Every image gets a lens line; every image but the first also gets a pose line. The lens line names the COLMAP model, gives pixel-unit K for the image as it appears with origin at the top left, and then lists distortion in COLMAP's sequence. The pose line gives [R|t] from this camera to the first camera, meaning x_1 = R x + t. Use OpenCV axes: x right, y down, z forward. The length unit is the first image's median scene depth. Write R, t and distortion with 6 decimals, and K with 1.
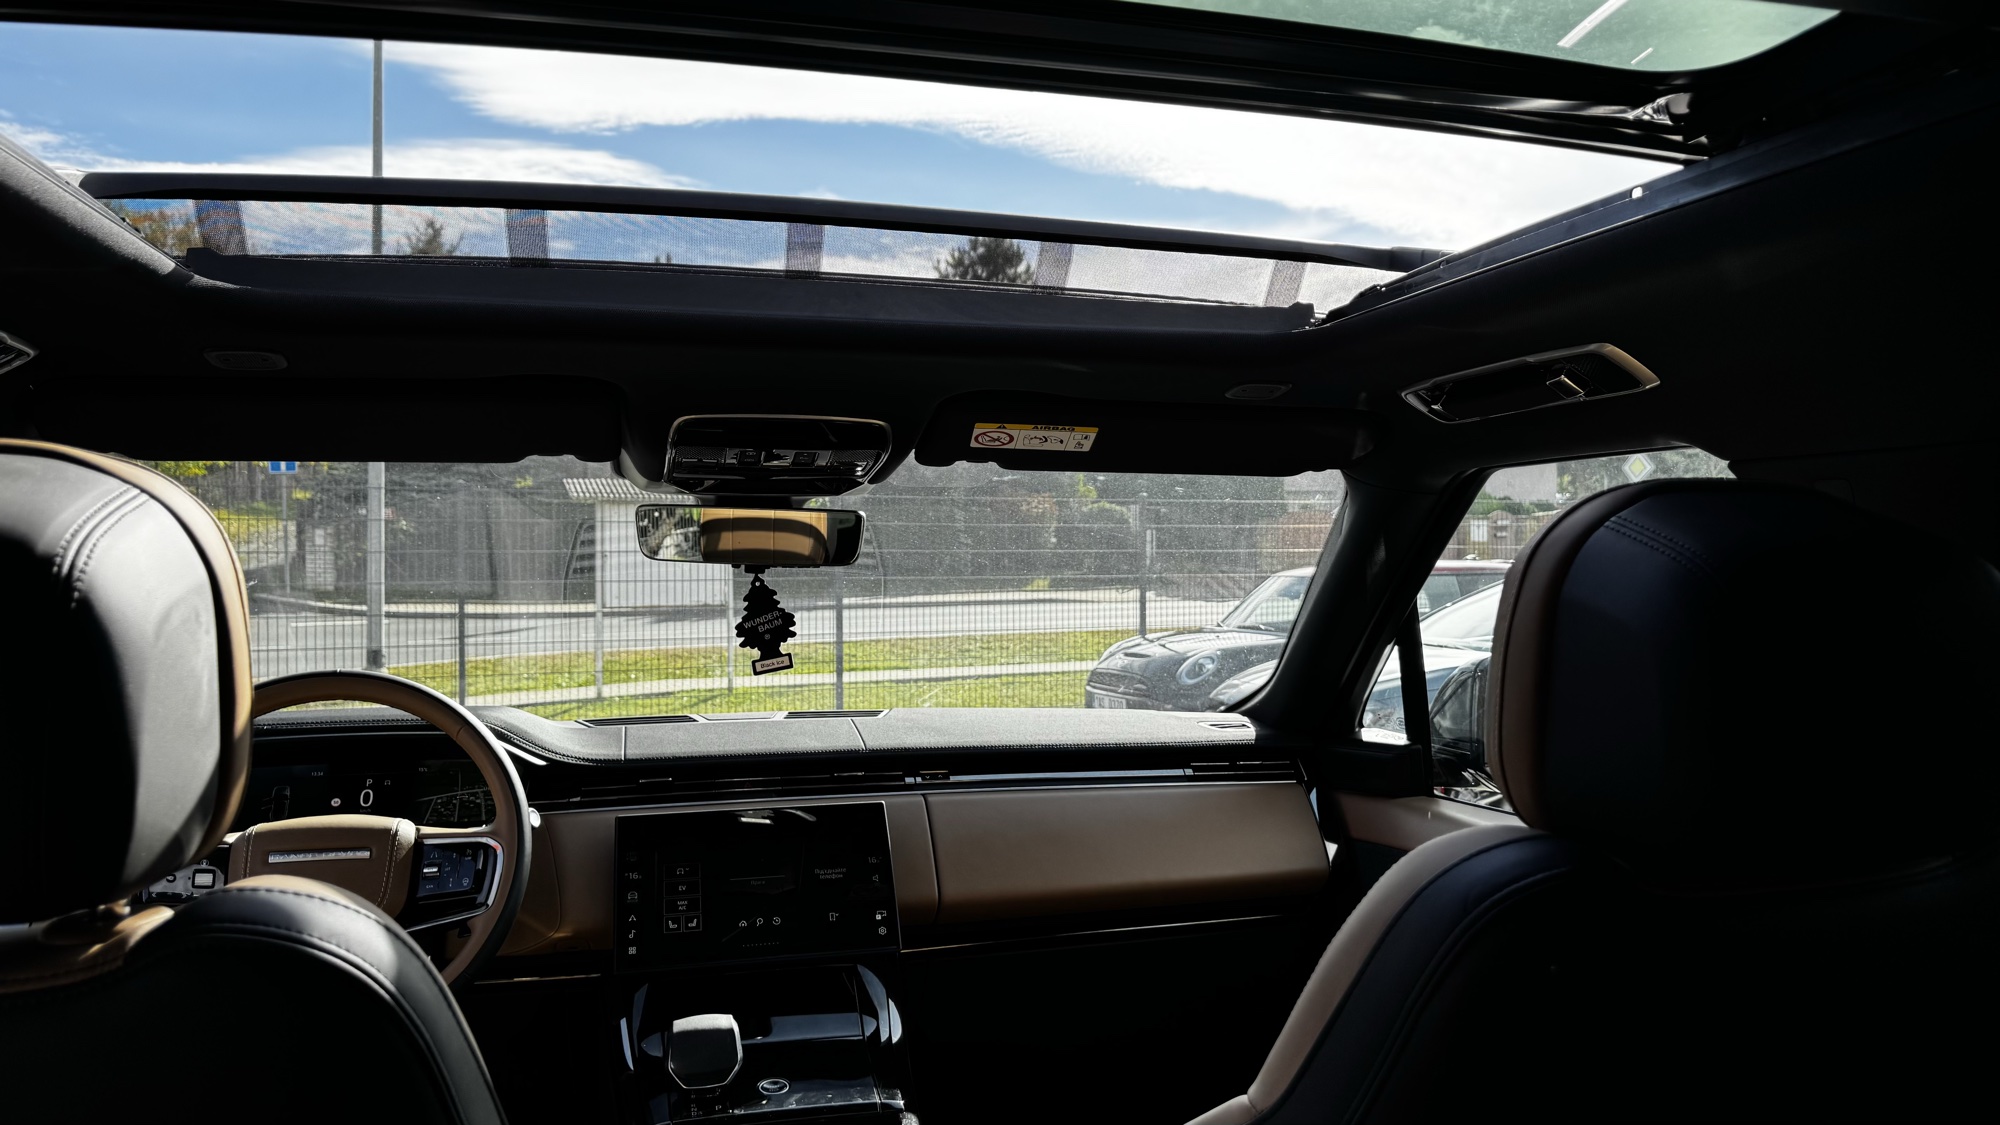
lens RADIAL K [[1410.0, 0, 997.8], [0, 1410.0, 559.9], [0, 0, 1]] dist [0.055301, -0.070361]
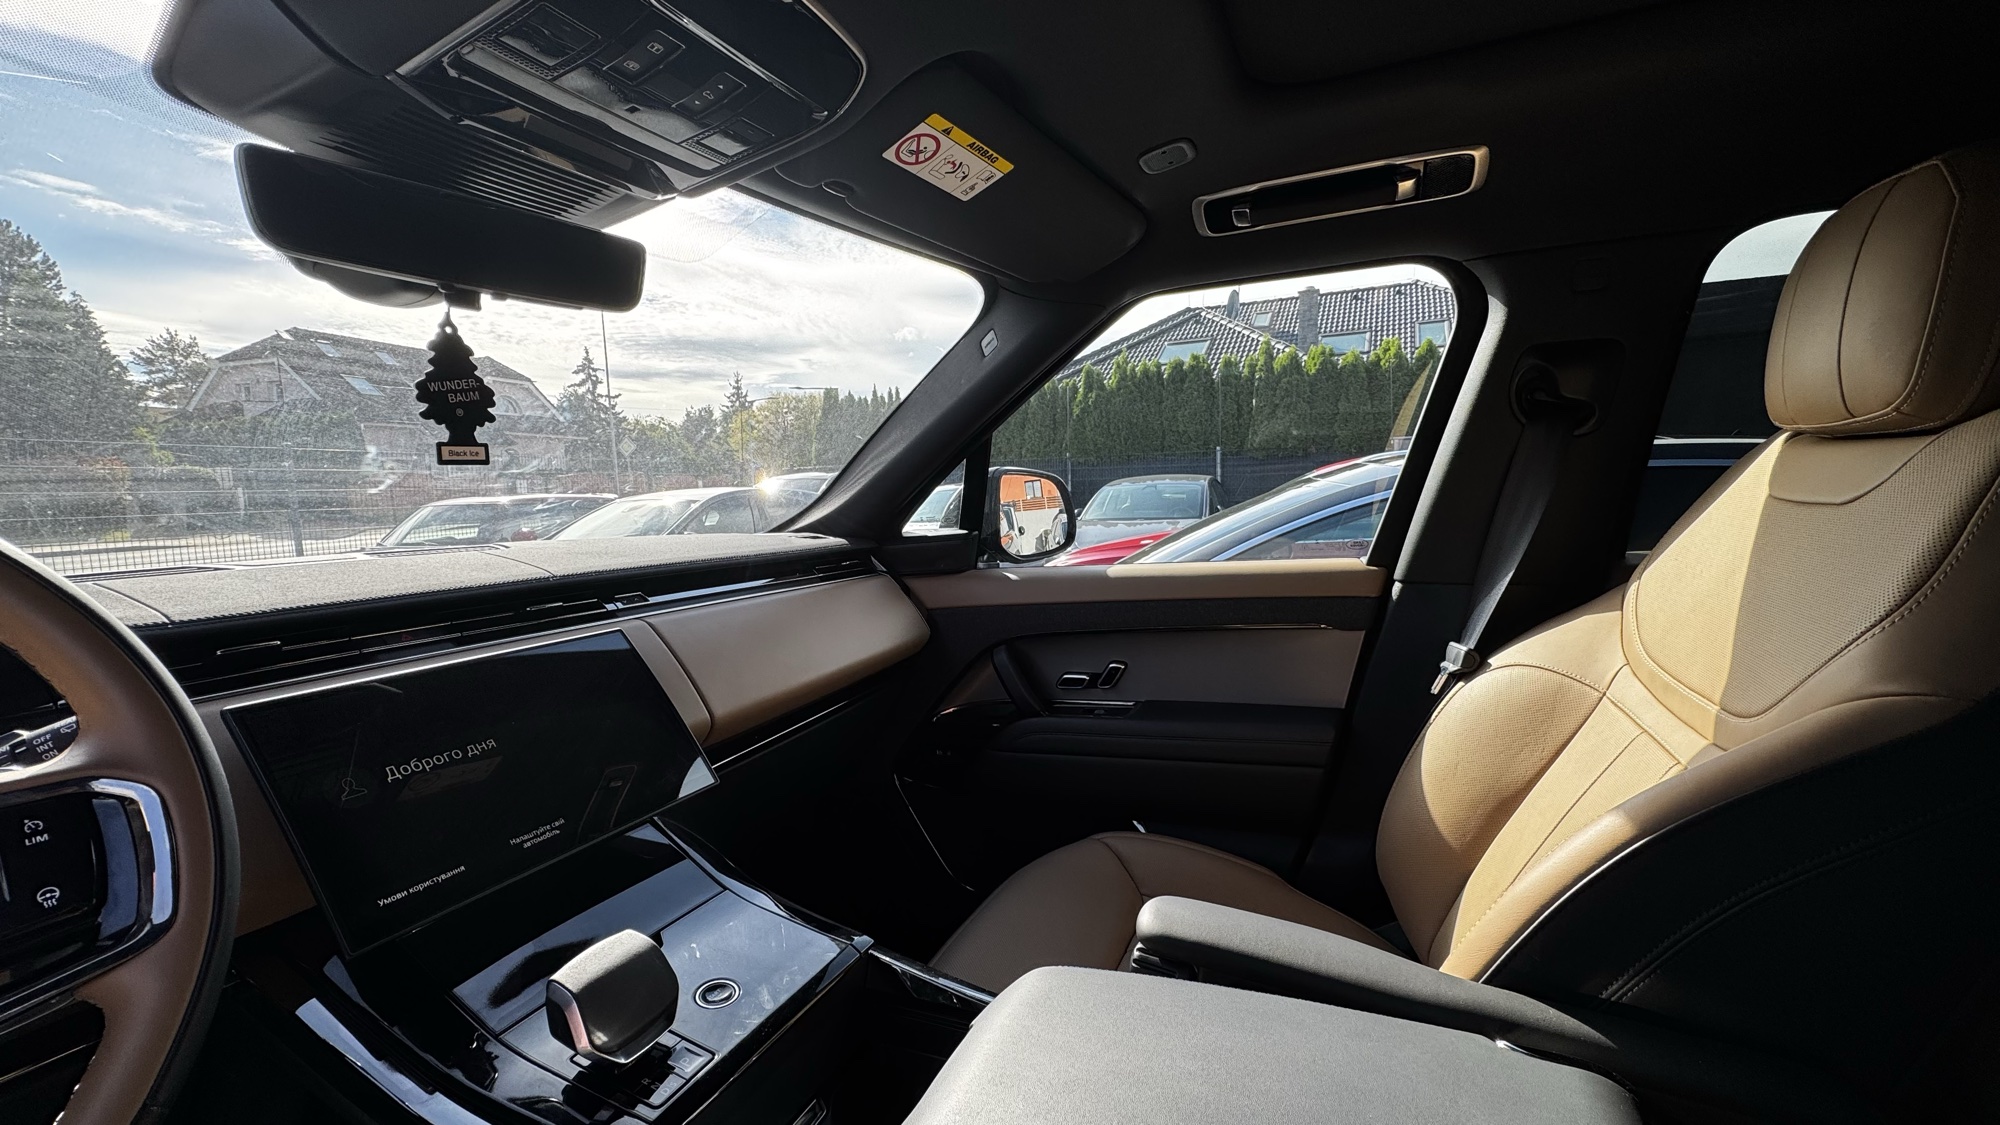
lens RADIAL K [[793.7, 0, 1004.4], [0, 793.7, 559.3], [0, 0, 1]] dist [-0.004926, 0.000217]
pose [[0.626742, -0.084076, 0.774678, -0.323750], [0.030898, 0.996062, 0.083106, 0.107176], [-0.778614, -0.028150, 0.626871, 0.573817]]
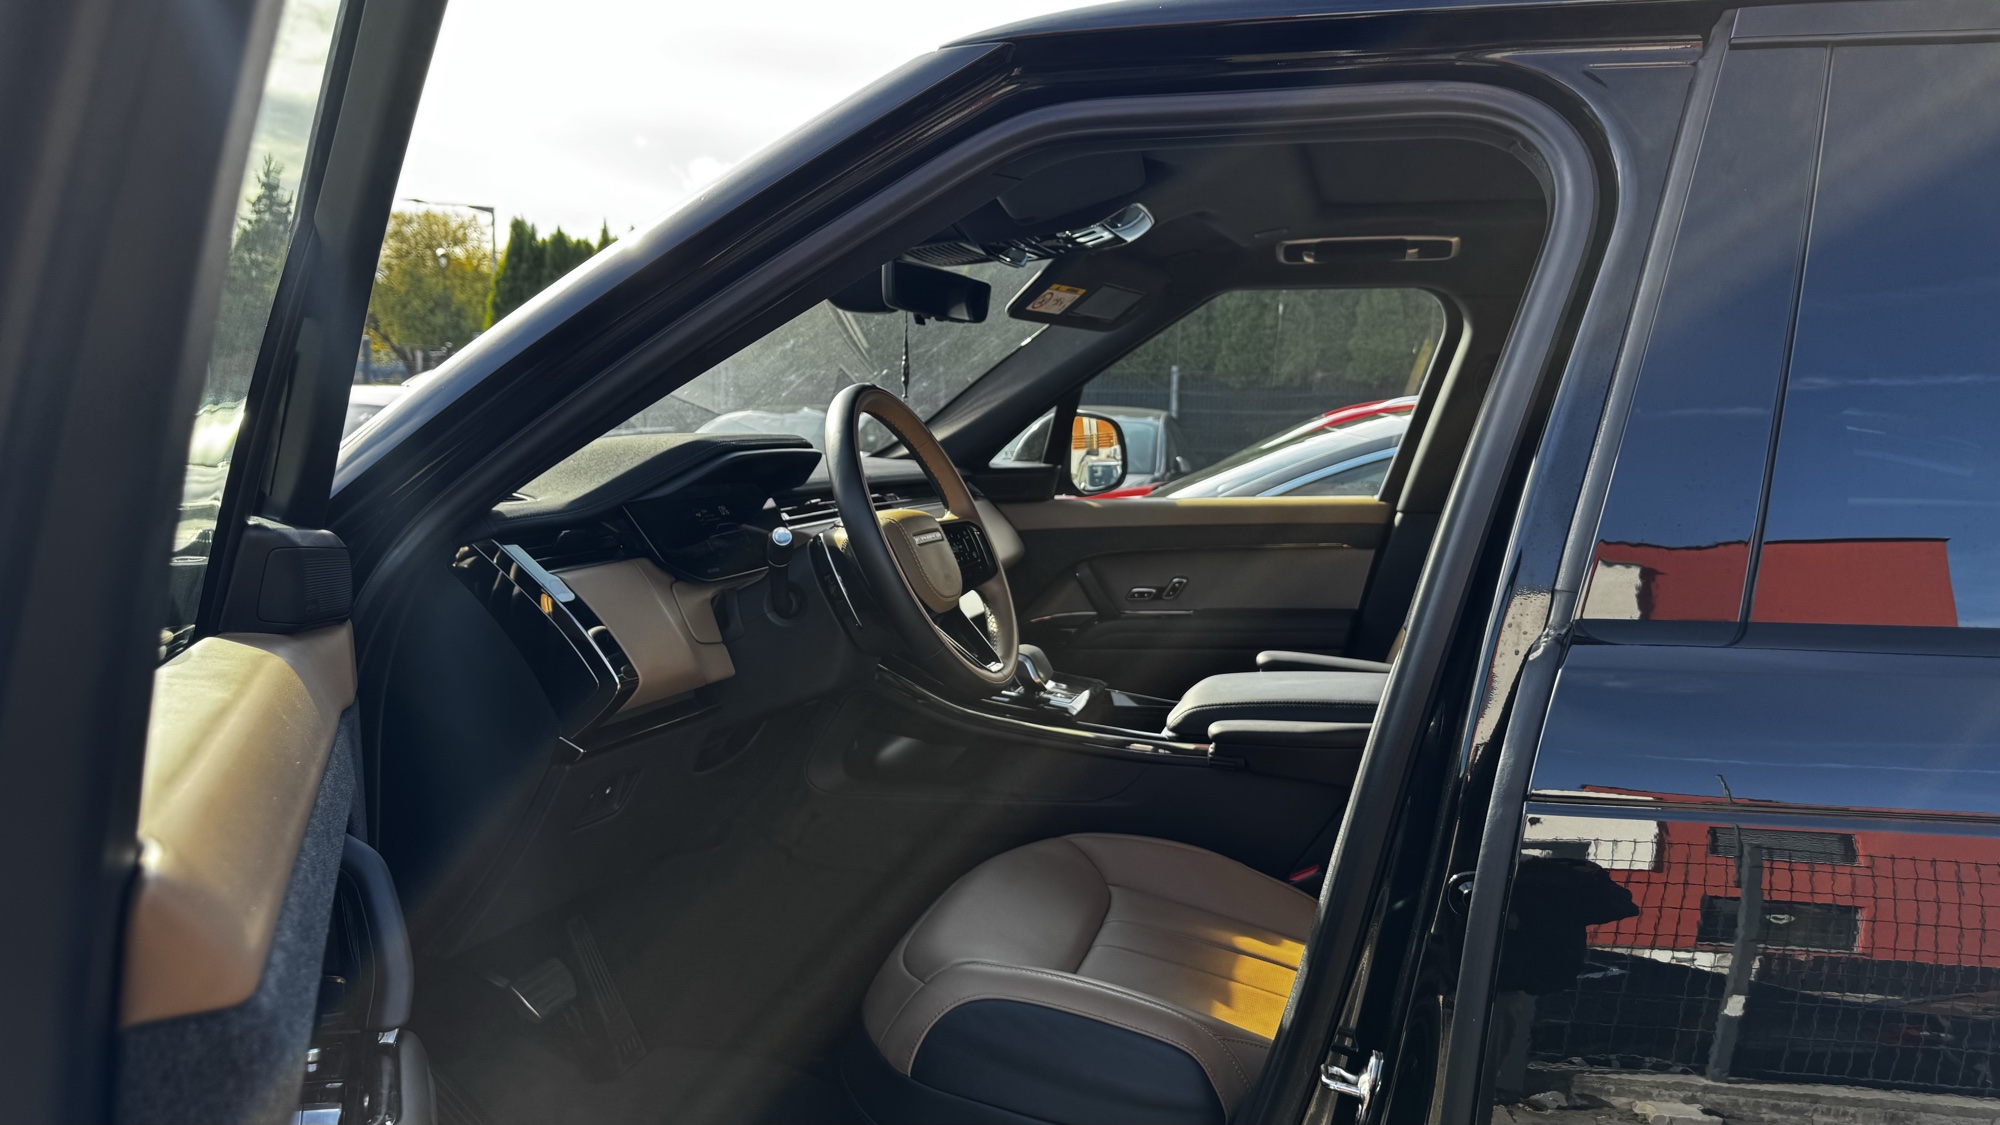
lens RADIAL K [[1410.0, 0, 1017.9], [0, 1410.0, 579.4], [0, 0, 1]] dist [0.055301, -0.070361]
pose [[0.486810, -0.085803, 0.869284, -1.268123], [-0.021853, 0.993656, 0.110316, 0.095949], [-0.873235, -0.072699, 0.481846, 0.317407]]
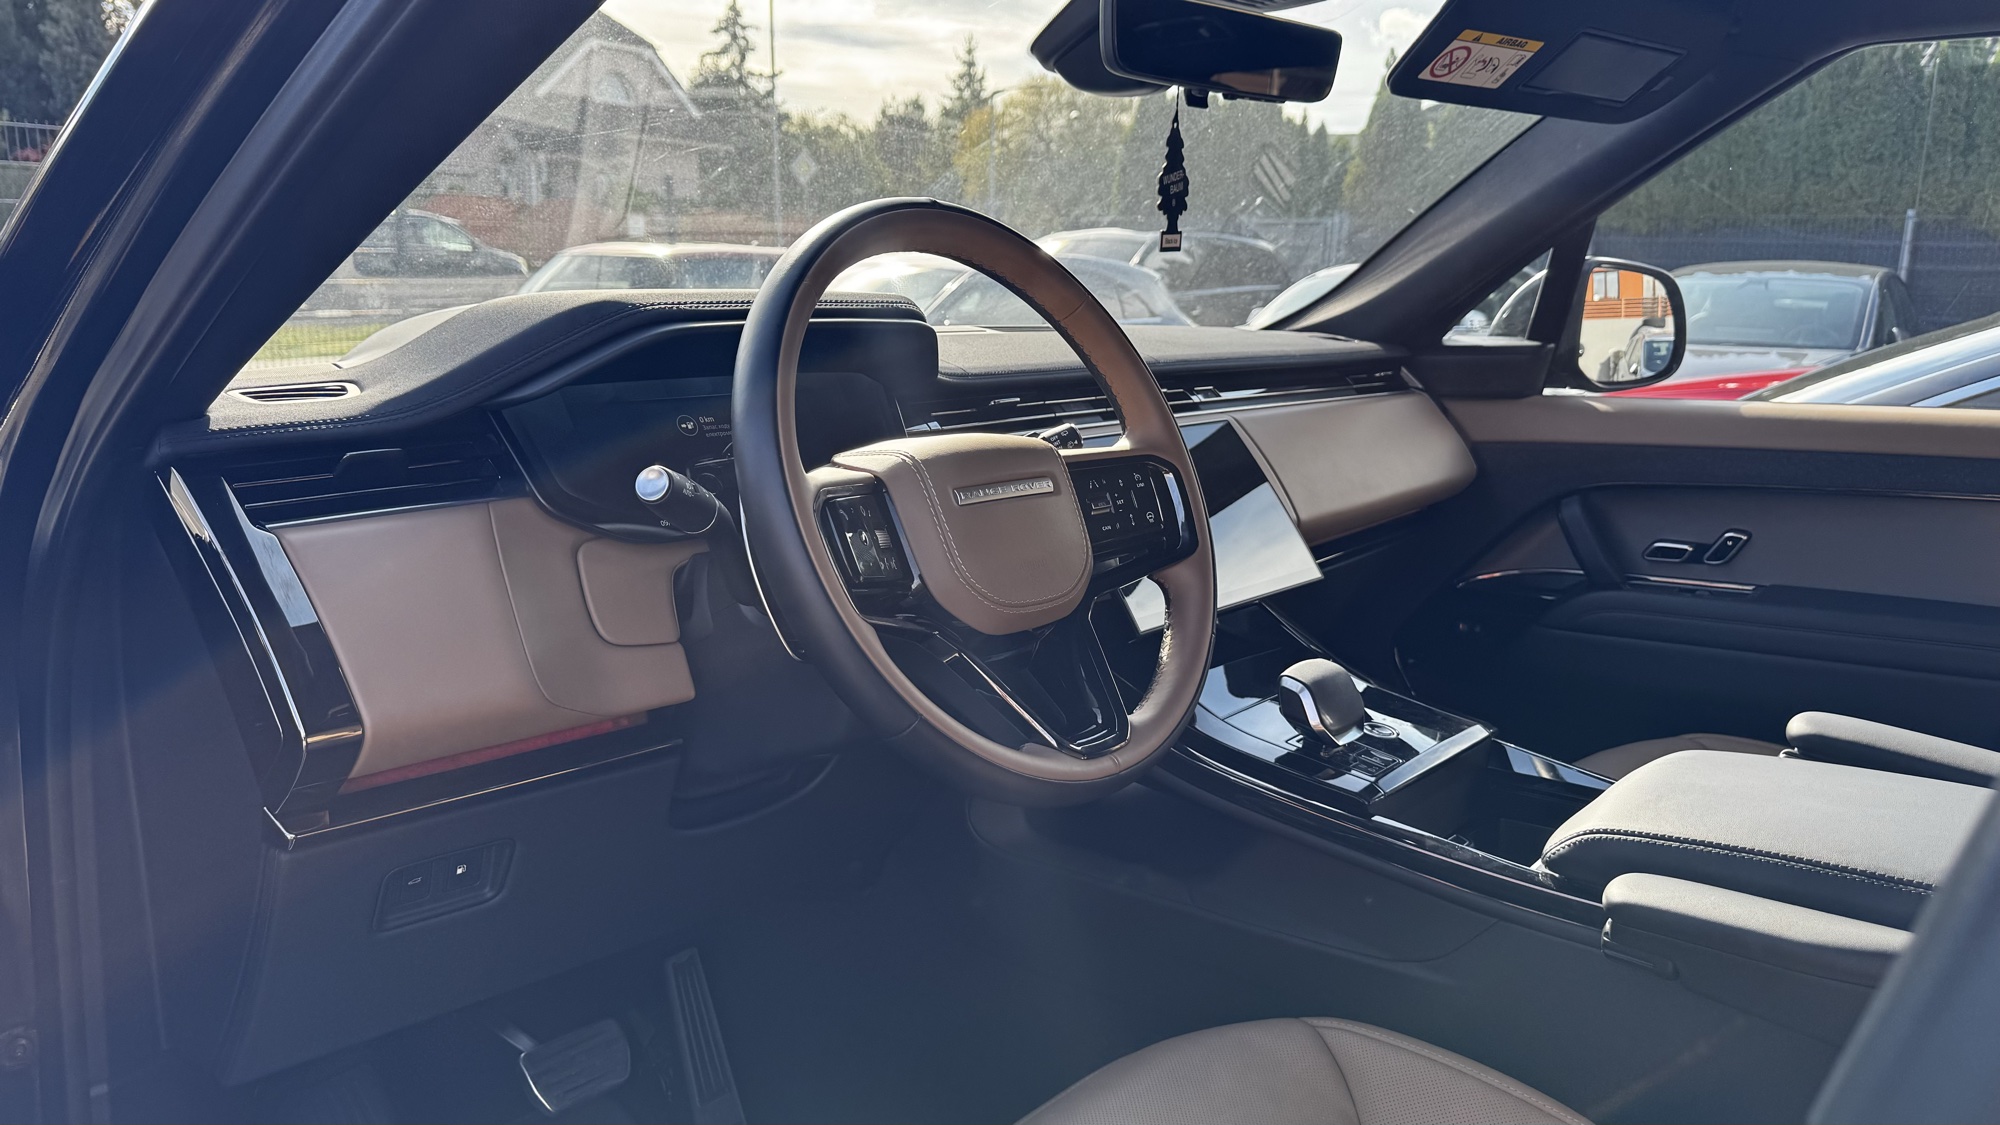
lens RADIAL K [[1410.0, 0, 1004.2], [0, 1410.0, 582.6], [0, 0, 1]] dist [0.055301, -0.070361]
pose [[0.821433, -0.105356, 0.560490, -0.720896], [-0.022311, 0.976100, 0.216176, 0.096300], [-0.569869, -0.190079, 0.799449, 0.424553]]
